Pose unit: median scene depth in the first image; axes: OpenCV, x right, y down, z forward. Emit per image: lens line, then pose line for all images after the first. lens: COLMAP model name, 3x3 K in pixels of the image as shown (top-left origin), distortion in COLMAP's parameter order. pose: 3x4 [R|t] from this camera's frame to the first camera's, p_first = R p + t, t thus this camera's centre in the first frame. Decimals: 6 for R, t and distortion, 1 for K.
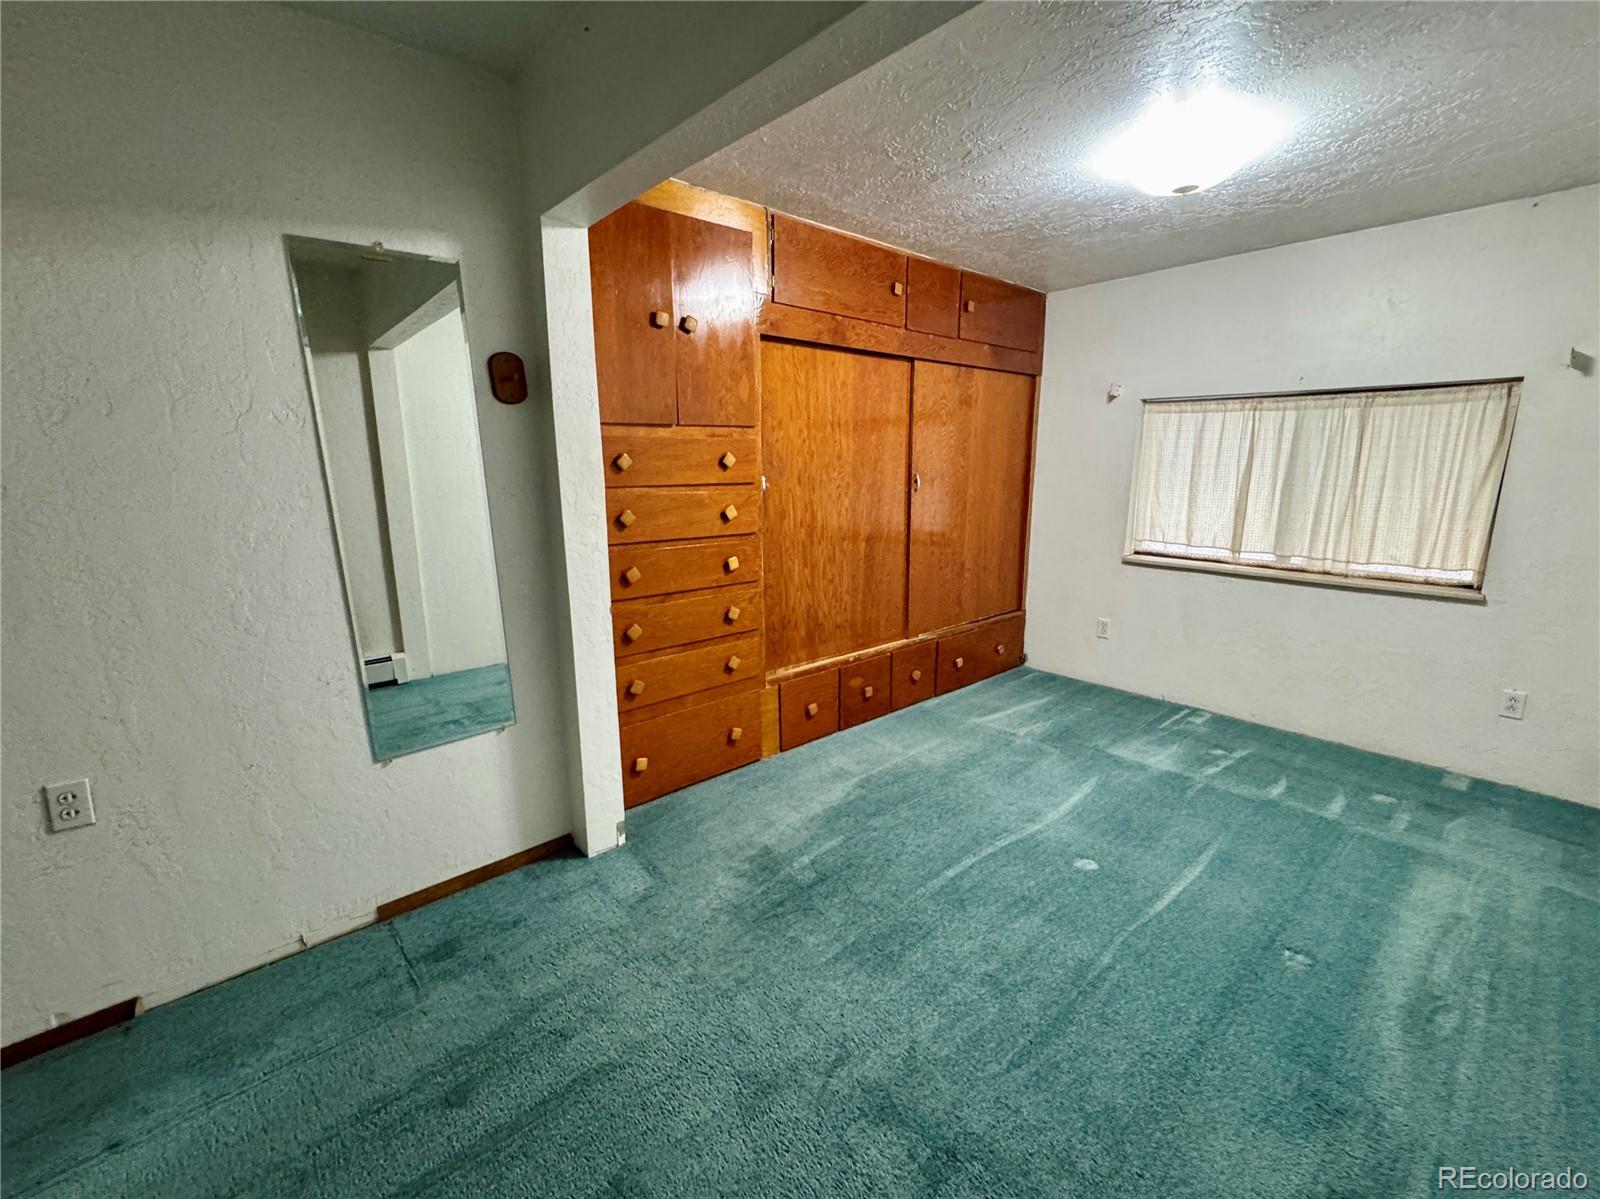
lens RADIAL K [[682.5, 0, 800.0], [0, 682.5, 599.5], [0, 0, 1]] dist [-0.001605, -0.000117]
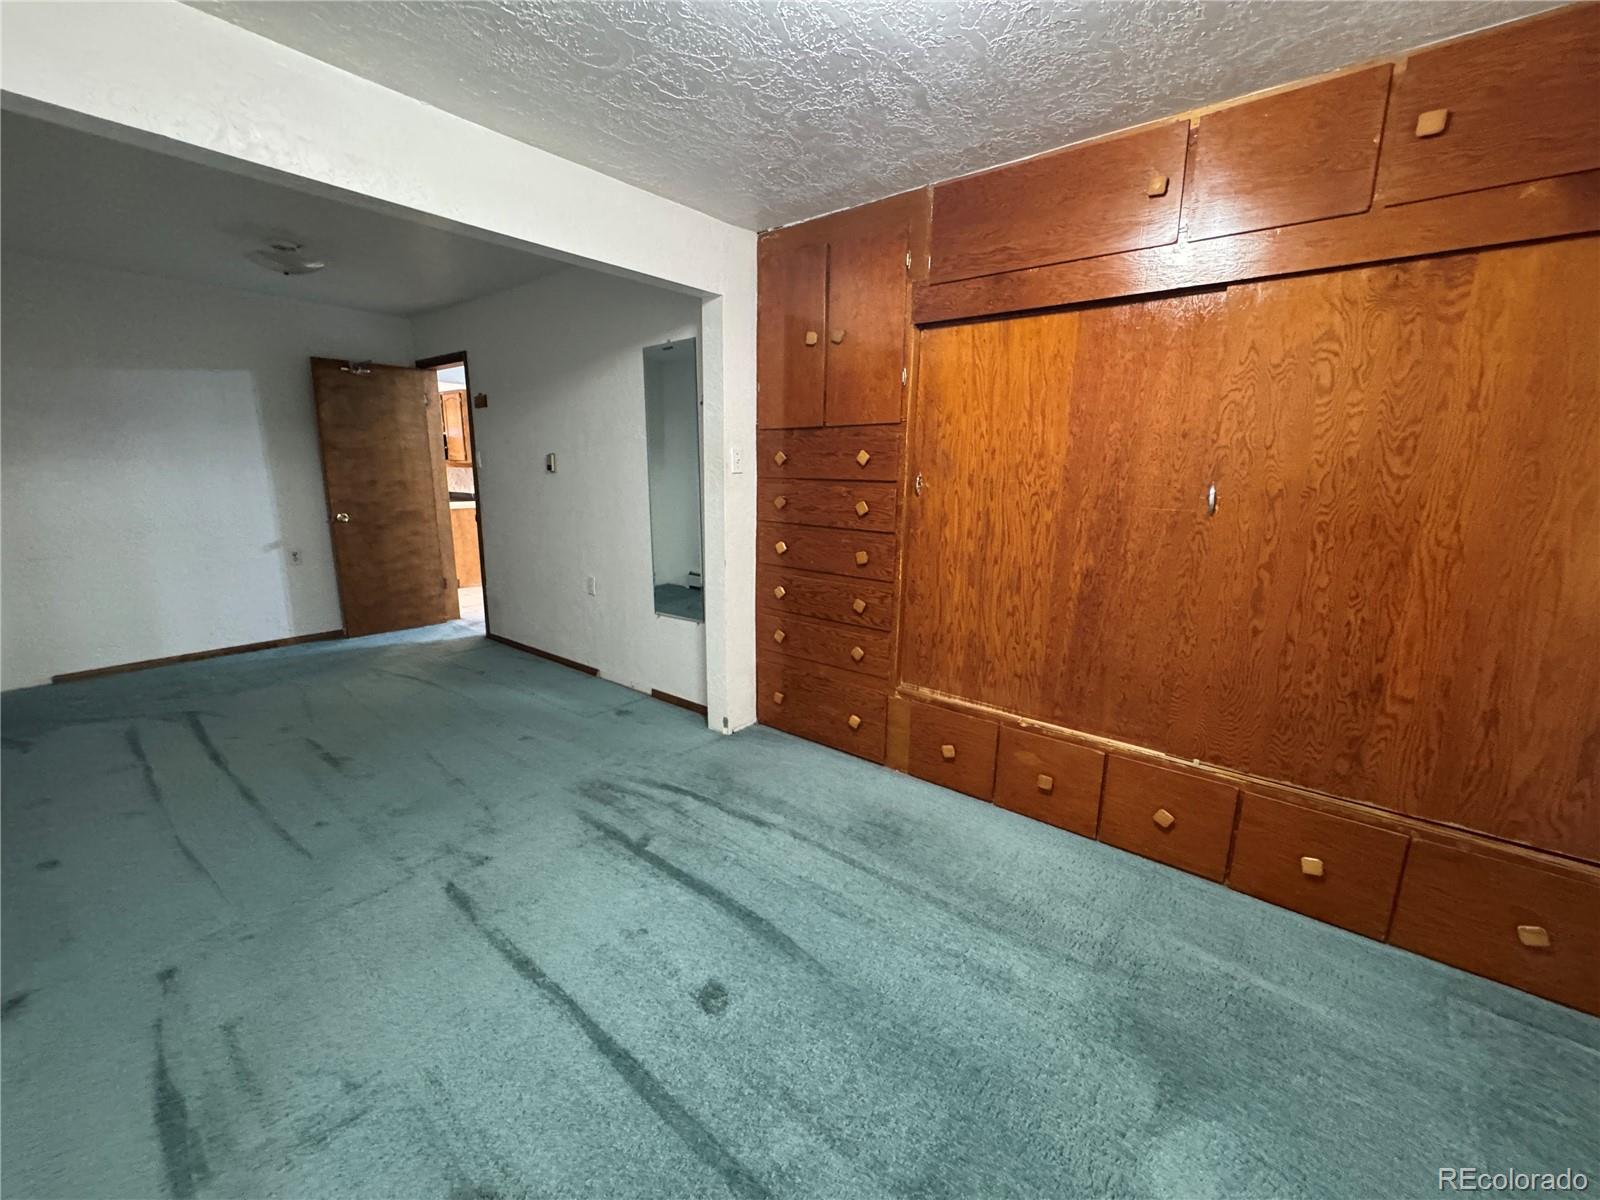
lens RADIAL K [[643.9, 0, 794.4], [0, 643.9, 597.7], [0, 0, 1]] dist [-0.003097, 0.000585]
pose [[0.159580, 0.202749, -0.966140, 0.695367], [-0.213781, 0.962556, 0.166686, -0.111647], [0.963759, 0.179943, 0.196949, 0.595353]]
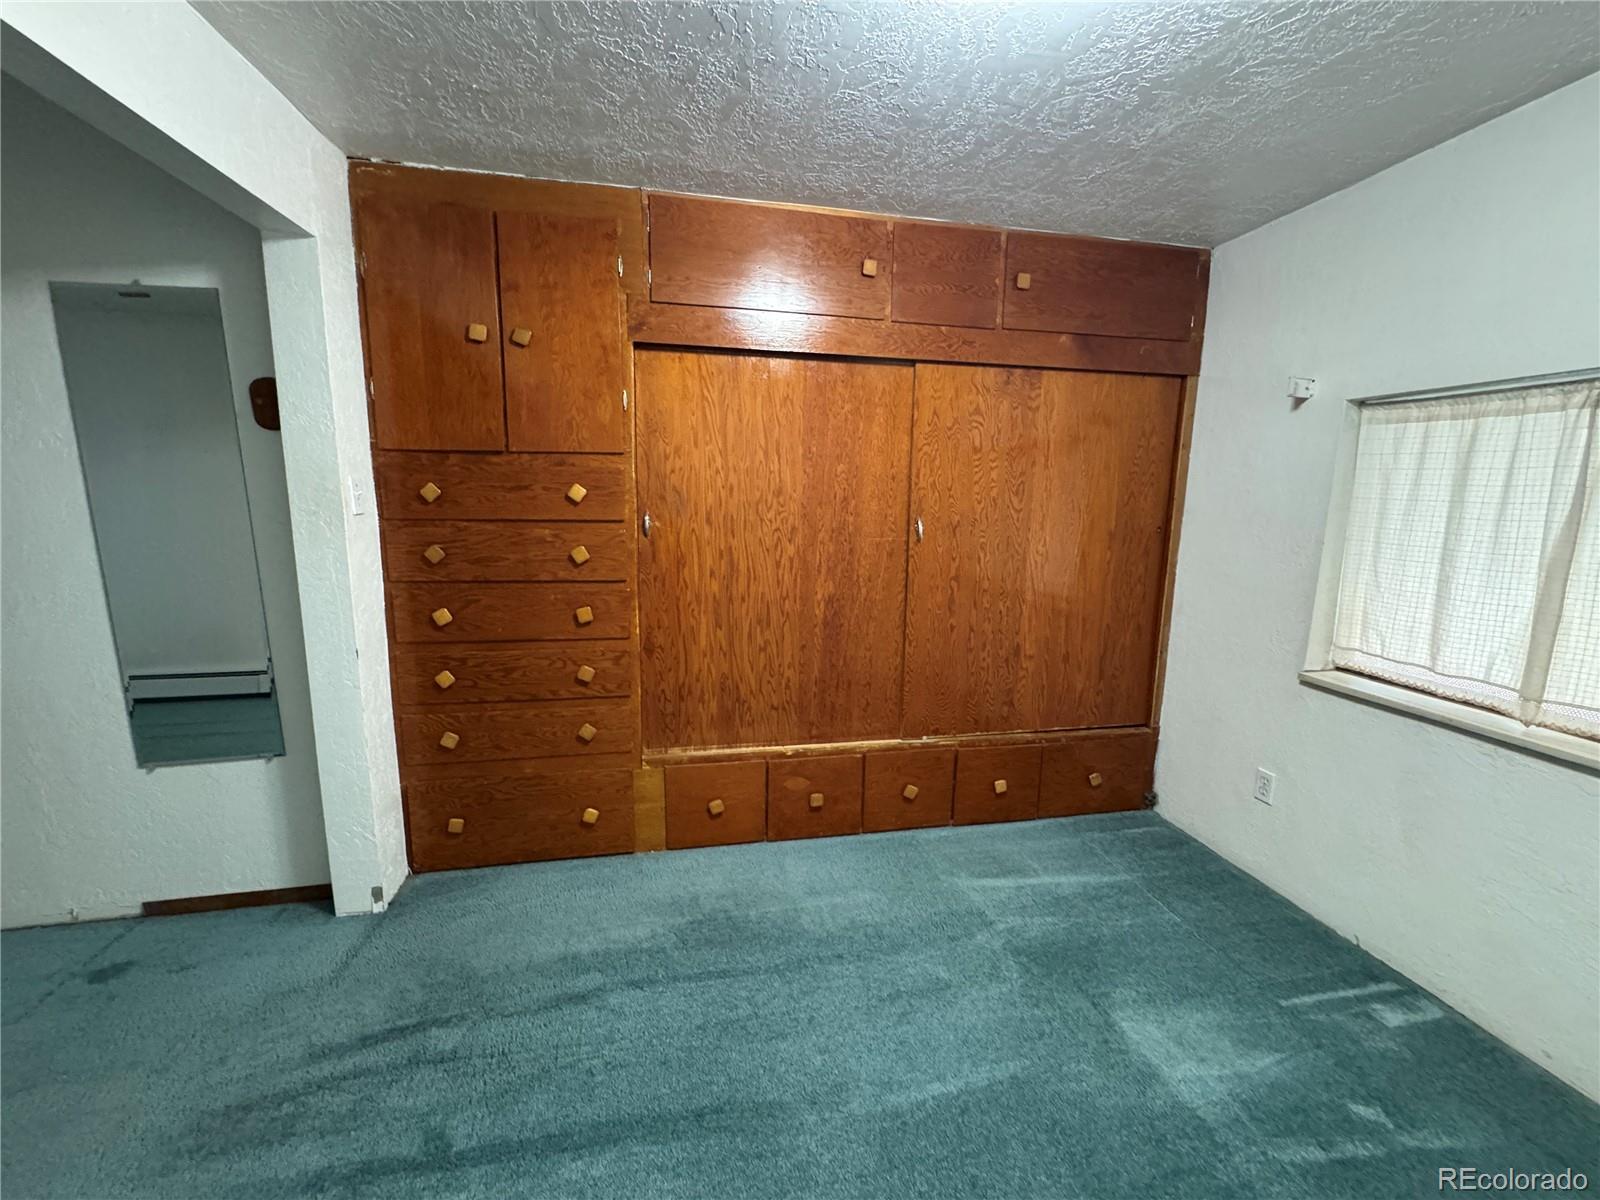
lens RADIAL K [[645.4, 0, 800.0], [0, 645.4, 598.2], [0, 0, 1]] dist [-0.002637, -0.000040]
pose [[0.862362, 0.095175, -0.497267, 0.433463], [-0.119164, 0.992735, -0.016649, -0.075578], [0.492070, 0.073614, 0.867438, 0.363069]]
